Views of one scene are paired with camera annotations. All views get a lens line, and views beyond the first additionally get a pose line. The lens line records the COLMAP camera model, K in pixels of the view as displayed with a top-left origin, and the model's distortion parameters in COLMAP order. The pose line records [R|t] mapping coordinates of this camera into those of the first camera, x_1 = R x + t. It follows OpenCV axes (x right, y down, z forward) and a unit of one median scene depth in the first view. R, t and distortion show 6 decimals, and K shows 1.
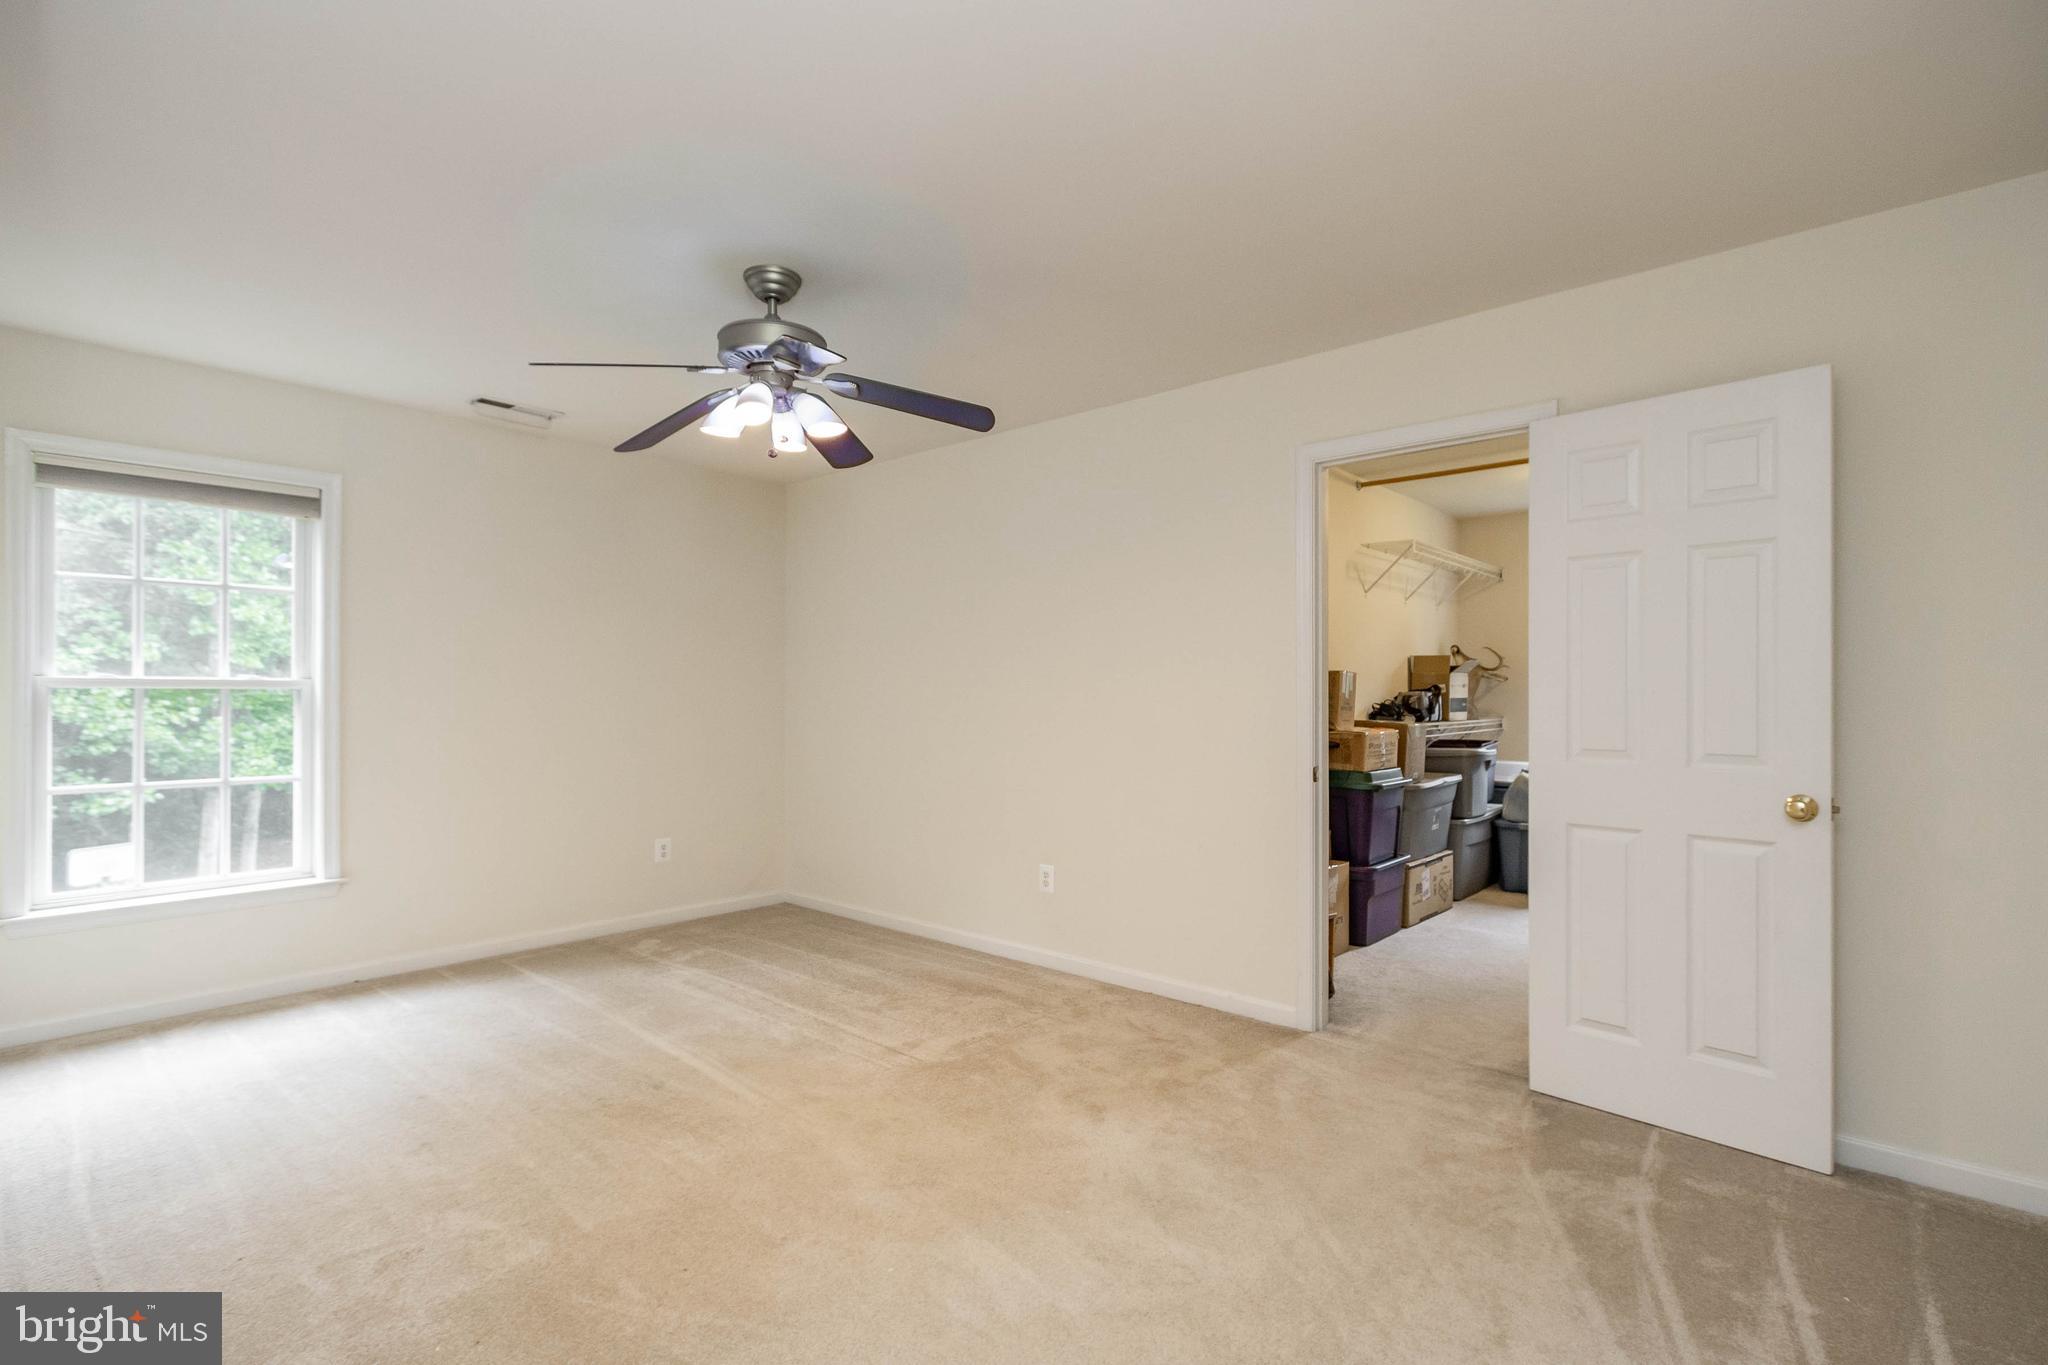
lens RADIAL K [[940.9, 0, 1011.2], [0, 940.9, 698.5], [0, 0, 1]] dist [0.004058, -0.000468]
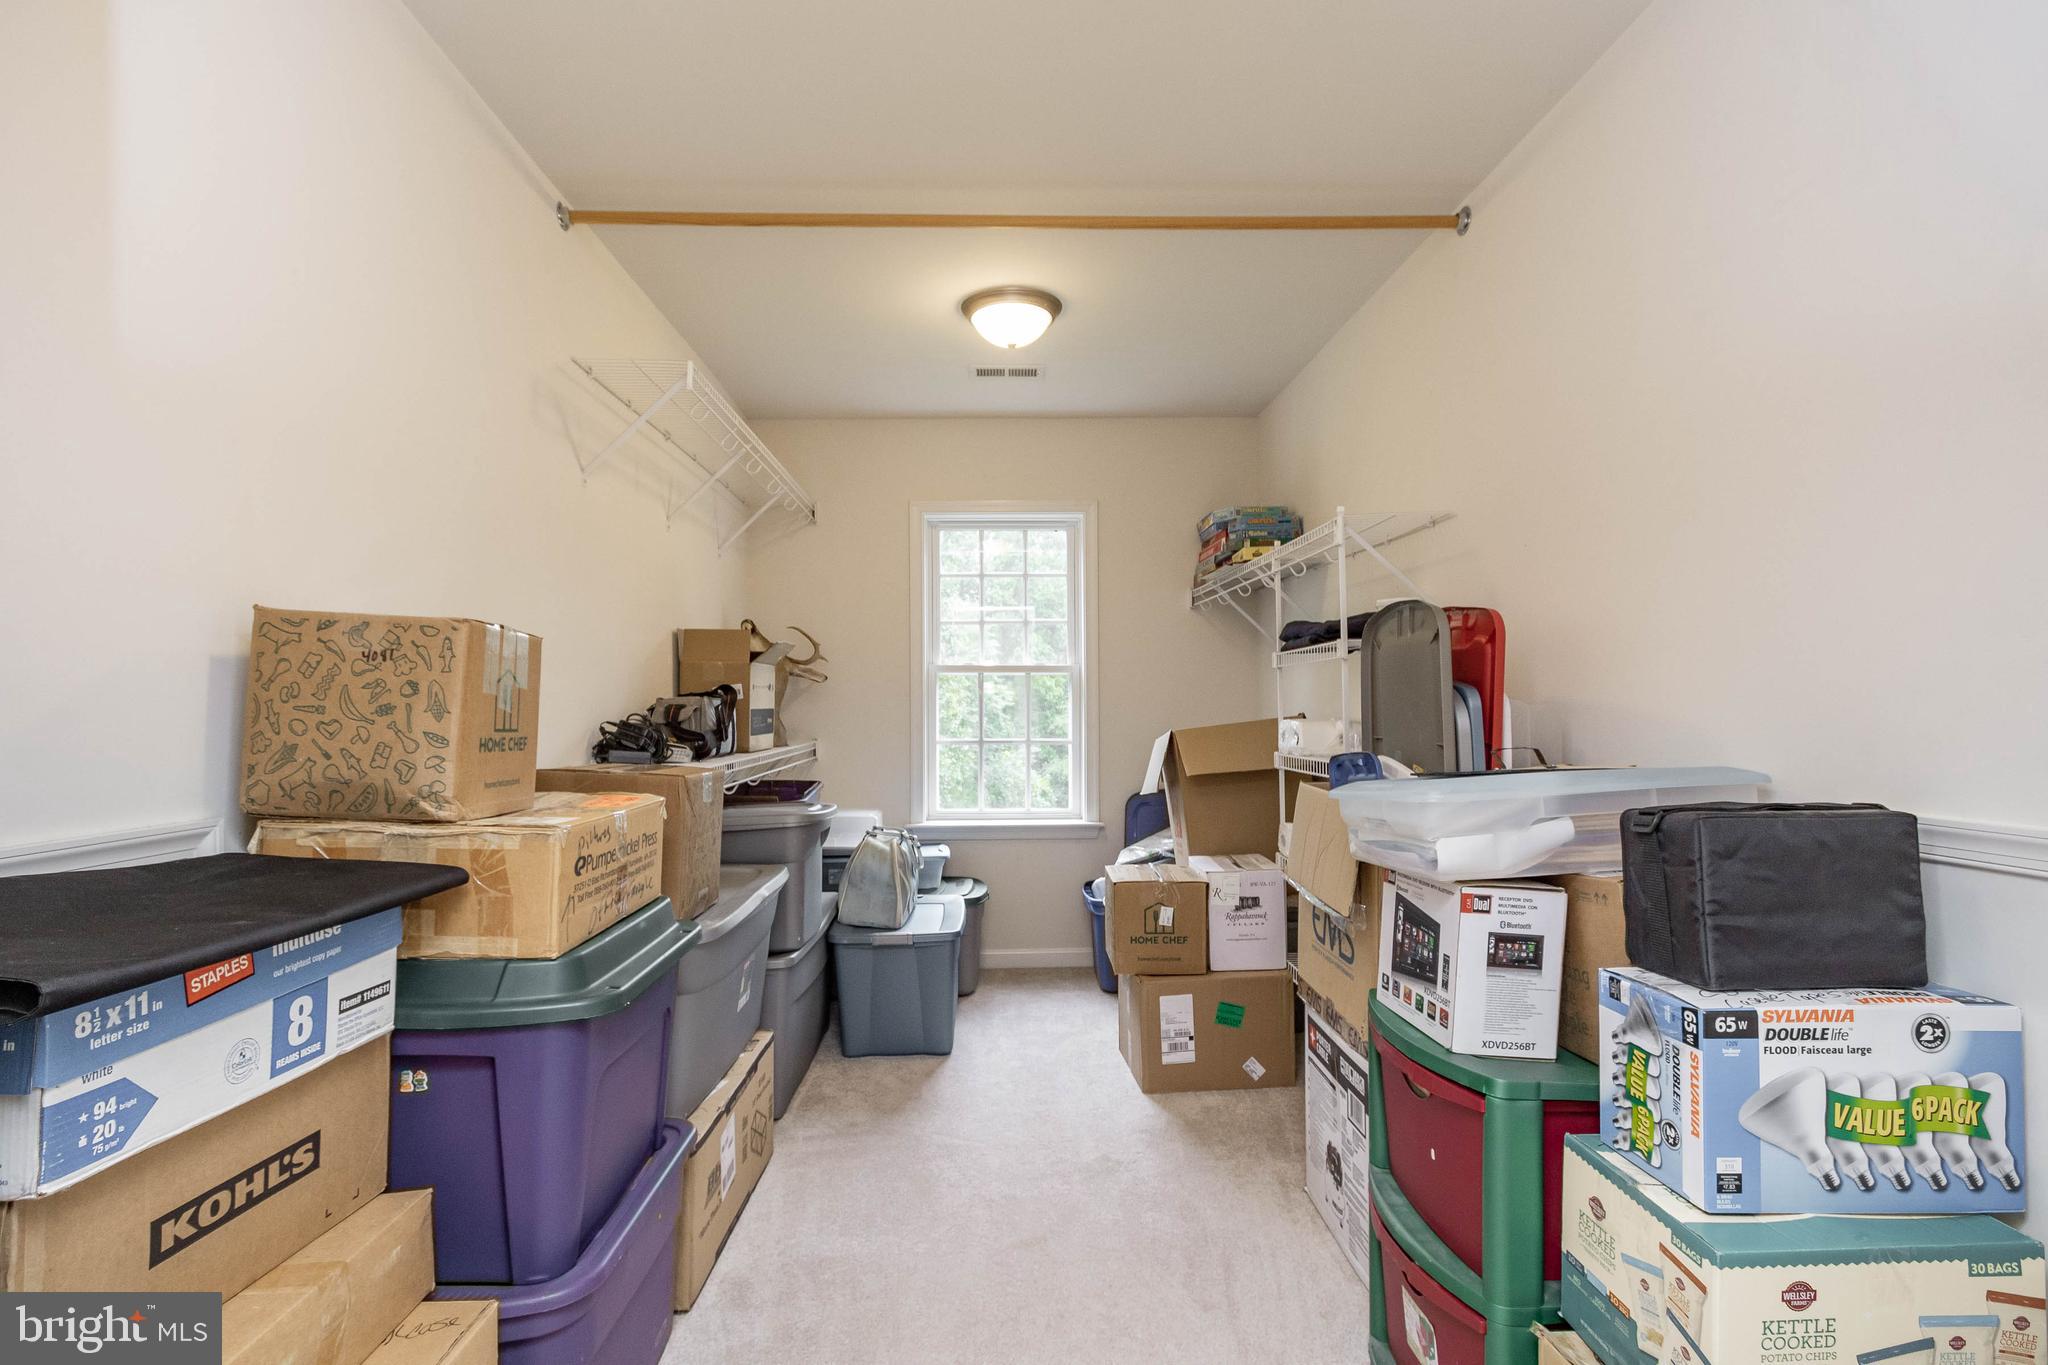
lens RADIAL K [[940.9, 0, 1011.2], [0, 940.9, 698.5], [0, 0, 1]] dist [0.004058, -0.000468]
pose [[0.722647, 0.001247, 0.691216, 0.213061], [0.009157, 0.999893, -0.011377, 0.000673], [-0.691157, 0.014551, 0.722558, 0.535108]]
